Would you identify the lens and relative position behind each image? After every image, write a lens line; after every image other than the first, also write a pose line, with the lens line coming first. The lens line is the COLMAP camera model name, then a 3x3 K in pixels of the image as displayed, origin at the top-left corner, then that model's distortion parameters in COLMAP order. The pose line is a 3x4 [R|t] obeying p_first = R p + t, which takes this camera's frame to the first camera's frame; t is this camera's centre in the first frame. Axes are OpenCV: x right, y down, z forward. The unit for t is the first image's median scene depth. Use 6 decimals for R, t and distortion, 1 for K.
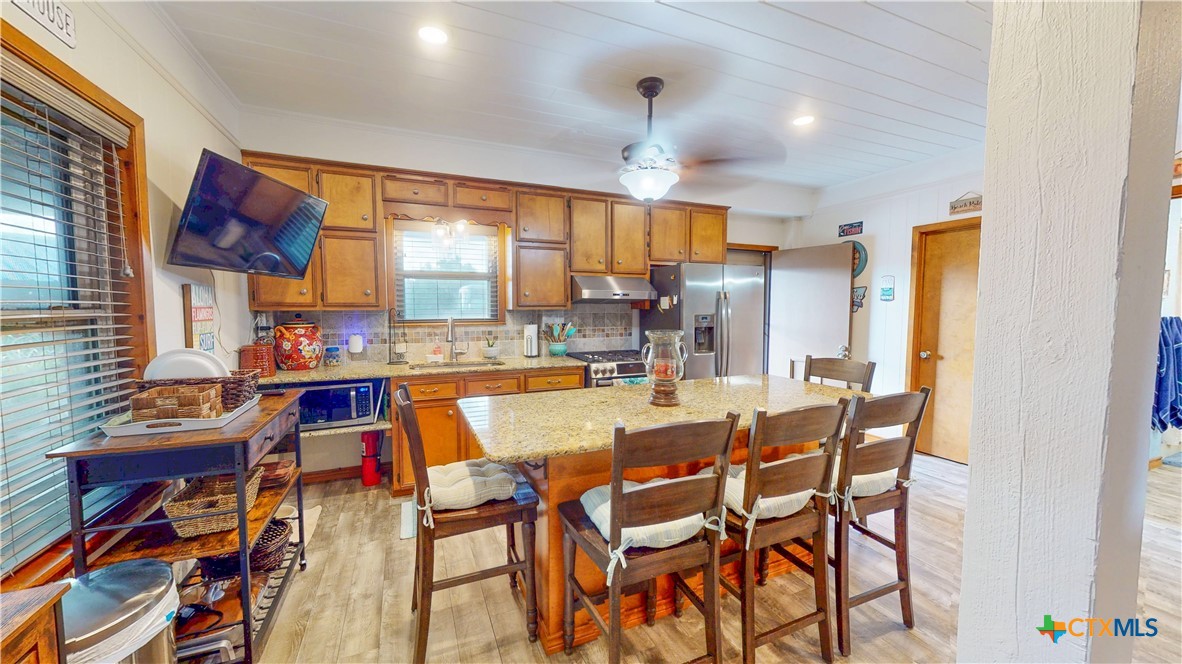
lens RADIAL K [[430.7, 0, 593.3], [0, 430.7, 332.3], [0, 0, 1]] dist [-0.000940, 0.000143]
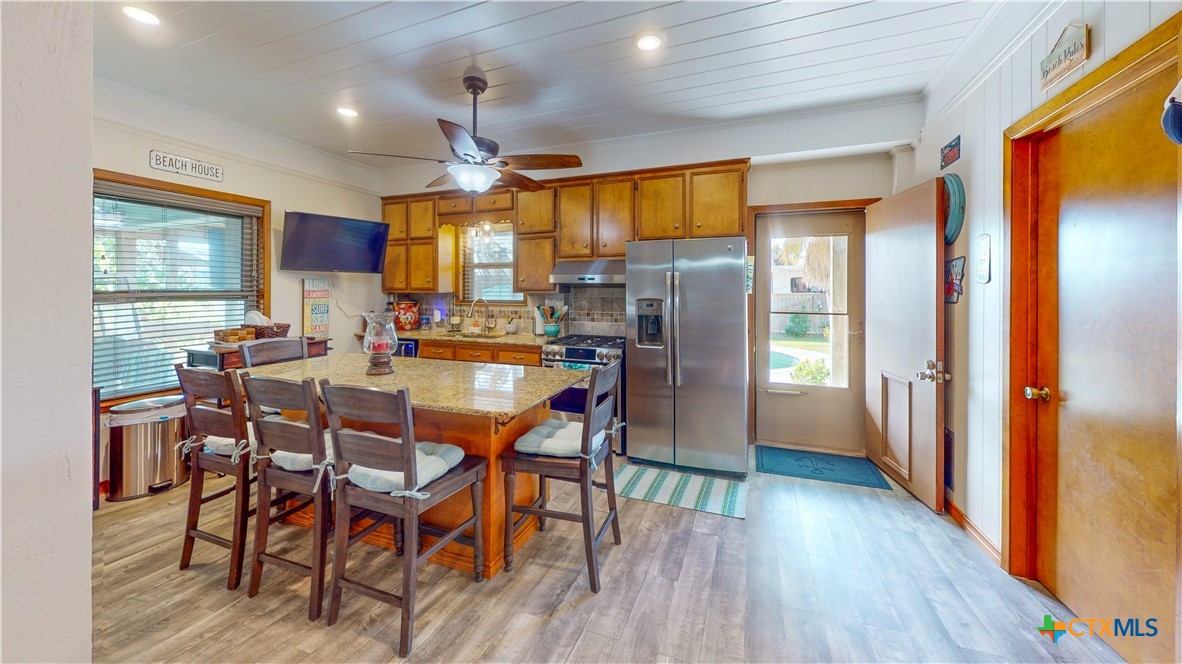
lens RADIAL K [[430.7, 0, 596.1], [0, 430.7, 330.4], [0, 0, 1]] dist [-0.000940, 0.000143]
pose [[0.703263, 0.068214, -0.707649, 0.786963], [-0.044523, 0.997658, 0.051922, -0.021951], [0.709534, -0.005009, 0.704653, 0.322575]]
